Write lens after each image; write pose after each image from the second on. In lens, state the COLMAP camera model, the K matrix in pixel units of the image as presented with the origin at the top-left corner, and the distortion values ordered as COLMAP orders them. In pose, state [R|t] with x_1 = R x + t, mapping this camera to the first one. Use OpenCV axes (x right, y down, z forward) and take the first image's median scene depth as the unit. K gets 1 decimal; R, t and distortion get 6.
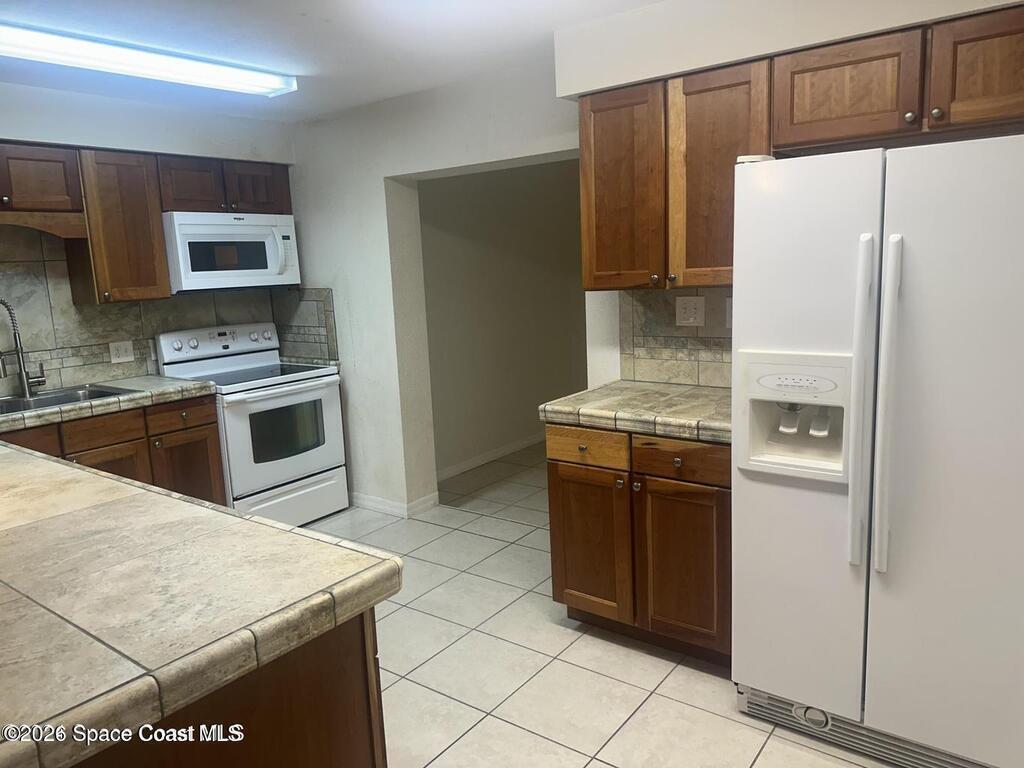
lens RADIAL K [[729.7, 0, 512.0], [0, 729.7, 384.0], [0, 0, 1]] dist [0.004367, 0.000830]
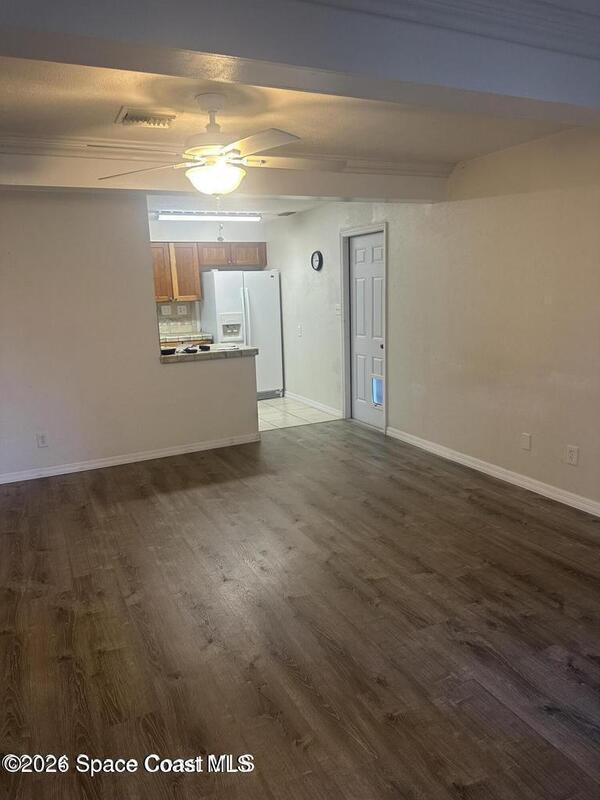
lens RADIAL K [[569.5, 0, 294.4], [0, 569.5, 402.6], [0, 0, 1]] dist [0.149437, -0.267170]
pose [[0.447440, -0.153354, 0.881067, -2.550512], [0.167654, 0.982105, 0.085799, 0.253429], [-0.878459, 0.109324, 0.465144, -0.922720]]
